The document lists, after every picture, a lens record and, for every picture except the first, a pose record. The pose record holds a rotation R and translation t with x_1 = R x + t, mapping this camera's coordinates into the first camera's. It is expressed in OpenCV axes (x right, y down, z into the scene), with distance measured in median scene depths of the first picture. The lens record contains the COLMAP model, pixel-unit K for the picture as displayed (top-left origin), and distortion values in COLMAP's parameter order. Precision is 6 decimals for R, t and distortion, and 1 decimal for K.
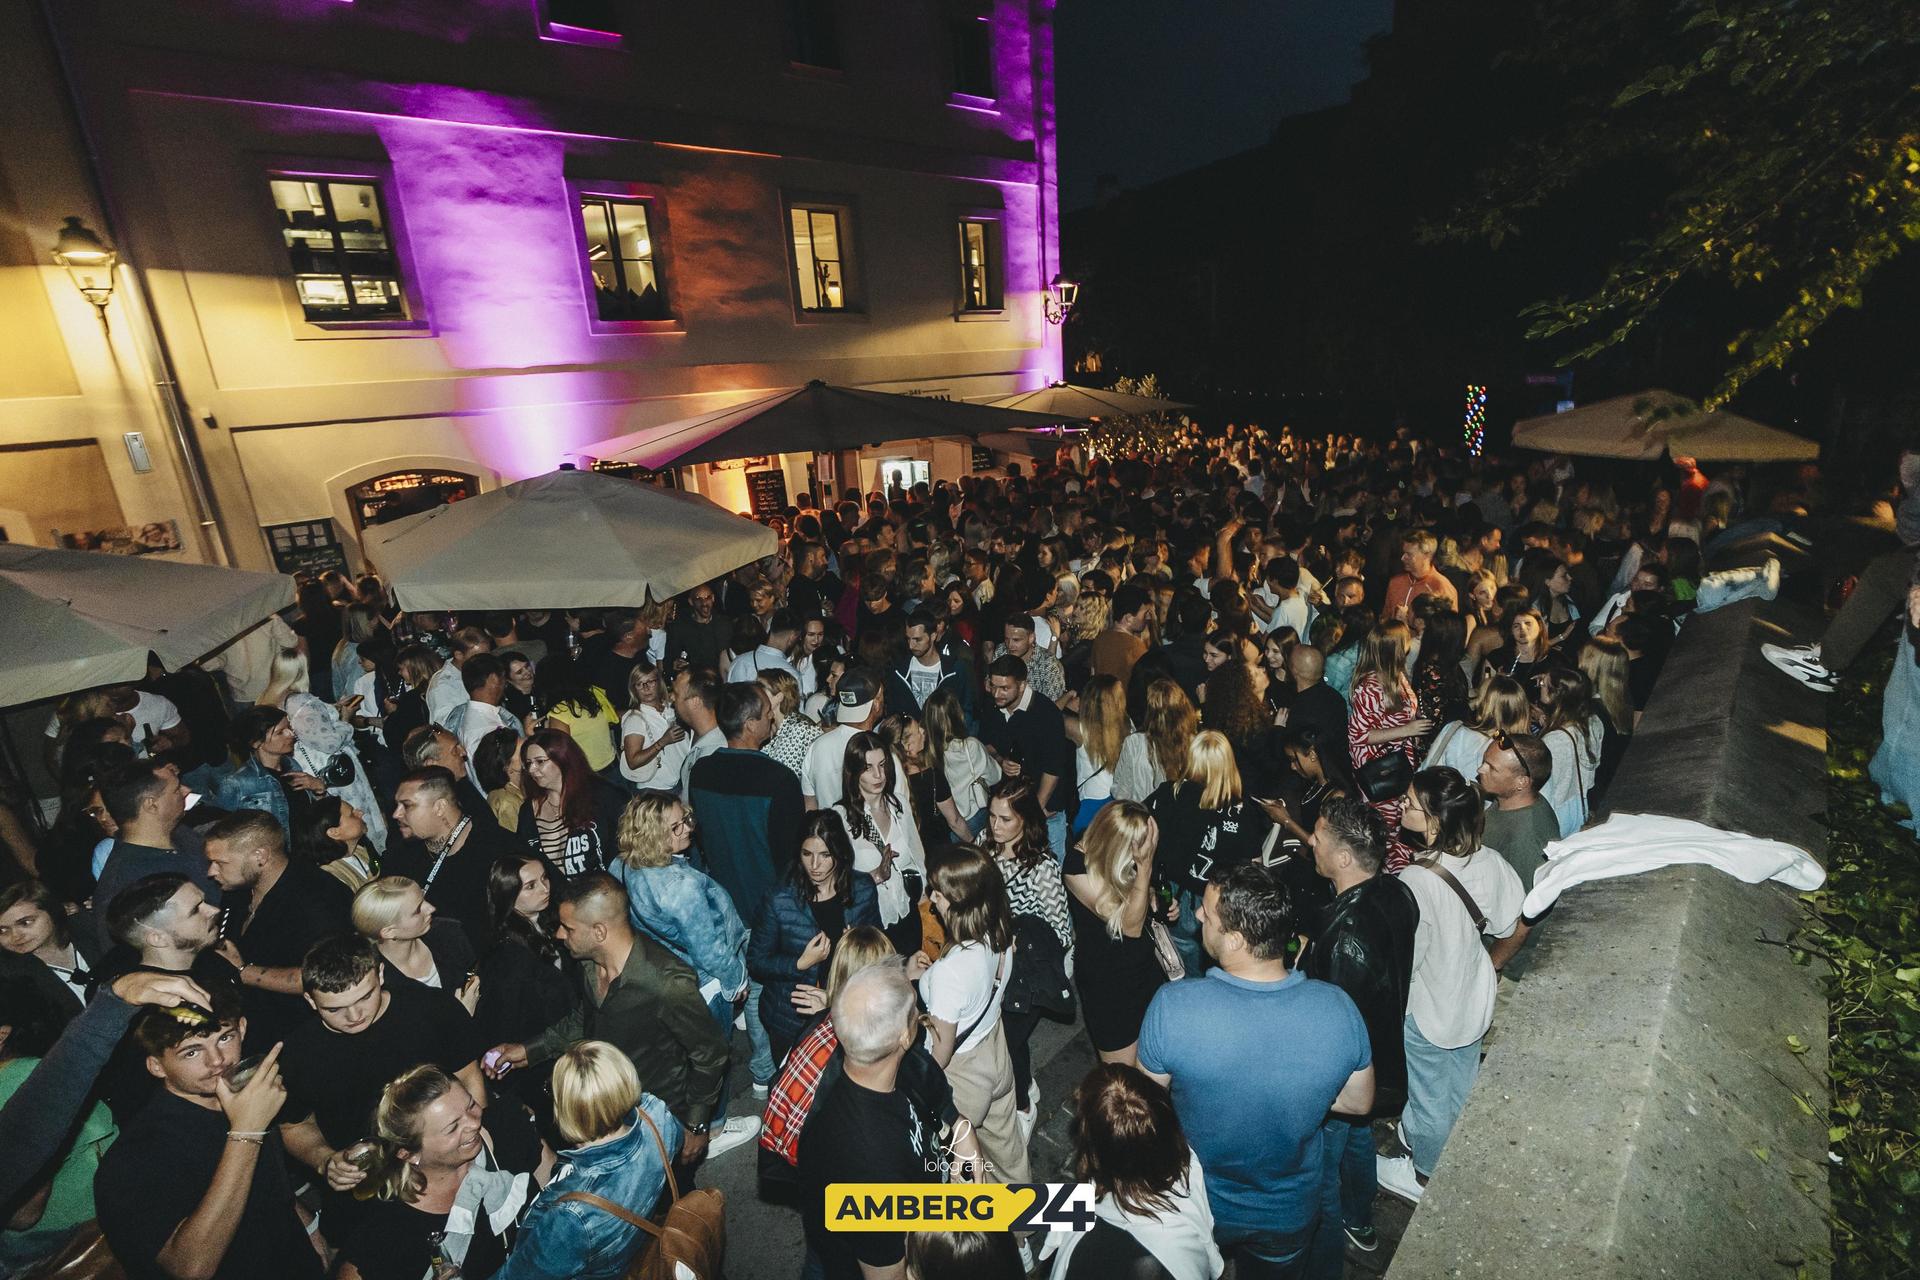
lens RADIAL K [[874.8, 0, 964.3], [0, 874.8, 623.5], [0, 0, 1]] dist [-0.001620, 0.000419]
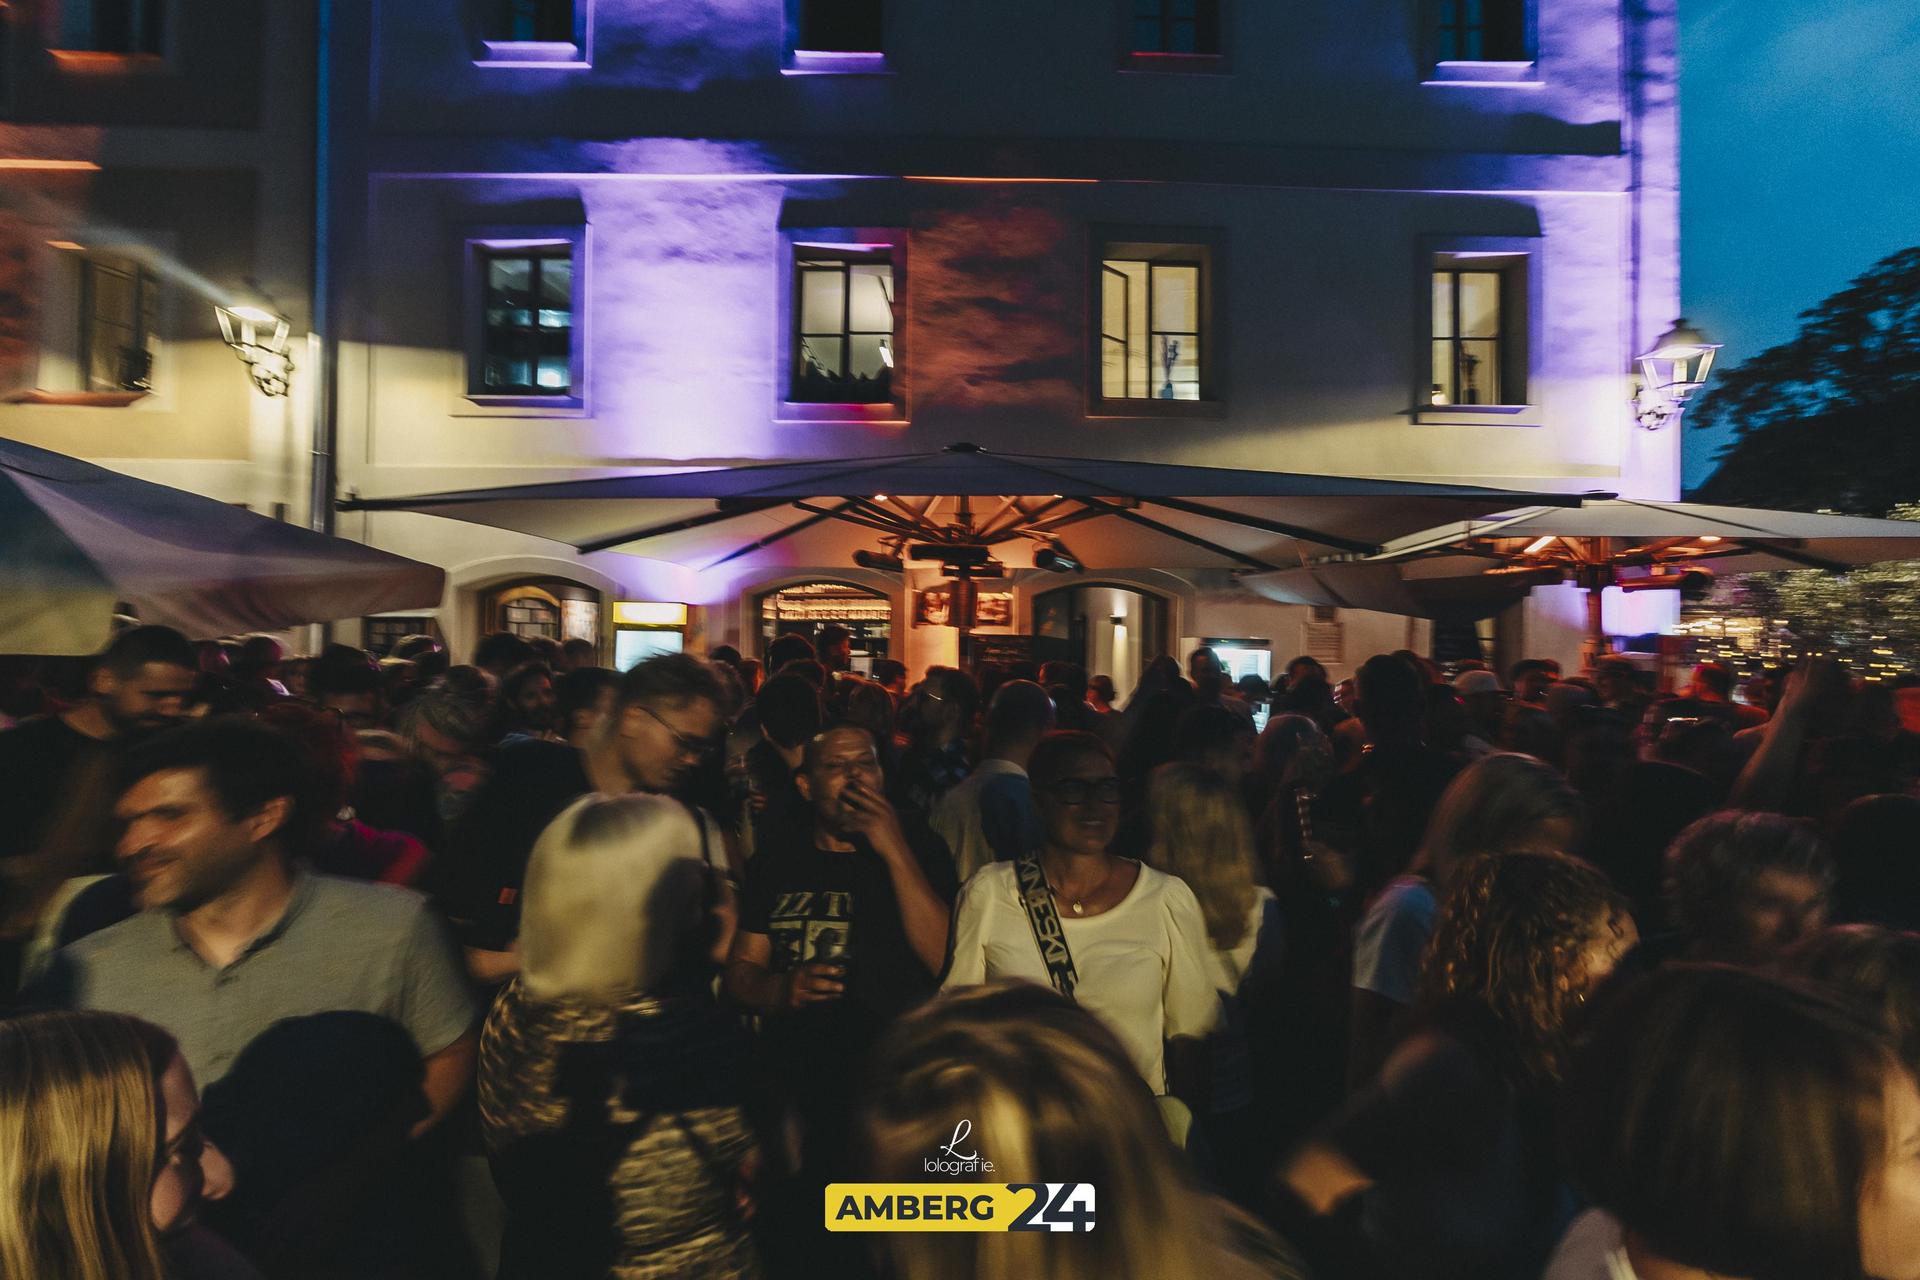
lens RADIAL K [[874.8, 0, 964.3], [0, 874.8, 623.5], [0, 0, 1]] dist [-0.001620, 0.000419]
pose [[0.776650, 0.065876, -0.626479, 0.173655], [-0.228970, 0.956015, -0.183327, -0.069830], [0.586846, 0.285826, 0.757572, 0.595410]]
